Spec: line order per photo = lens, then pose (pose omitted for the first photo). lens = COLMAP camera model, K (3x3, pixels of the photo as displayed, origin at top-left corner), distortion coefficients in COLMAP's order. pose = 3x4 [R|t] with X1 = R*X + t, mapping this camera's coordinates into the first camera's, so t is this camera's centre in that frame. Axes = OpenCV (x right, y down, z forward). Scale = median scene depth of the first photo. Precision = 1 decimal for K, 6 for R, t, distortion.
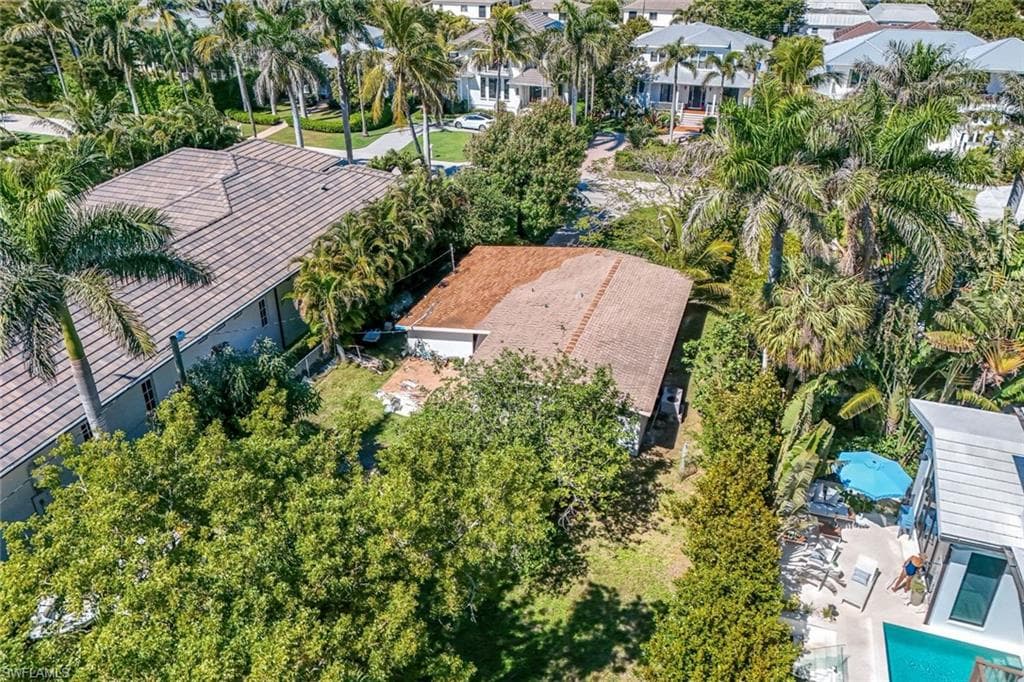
lens RADIAL K [[768.8, 0, 513.6], [0, 768.8, 292.9], [0, 0, 1]] dist [0.079128, -0.074684]
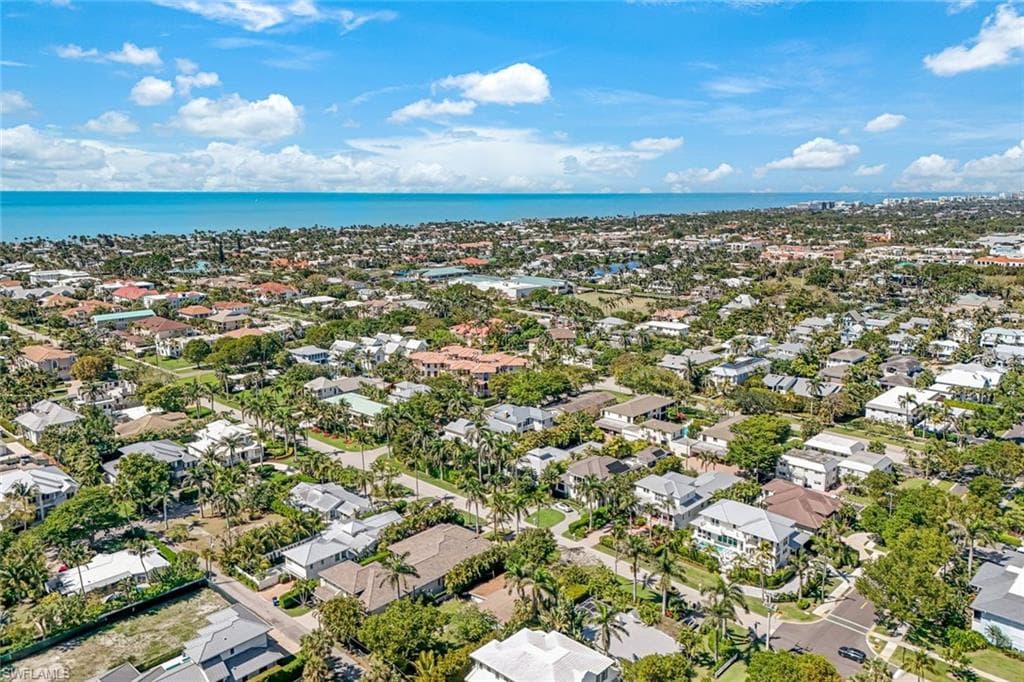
lens RADIAL K [[754.2, 0, 512.4], [0, 754.2, 326.8], [0, 0, 1]] dist [0.081633, -0.076128]
pose [[0.913250, 0.069083, -0.401500, 1.497838], [-0.177291, 0.954698, -0.238999, -0.356839], [0.366800, 0.289448, 0.884125, -2.702558]]
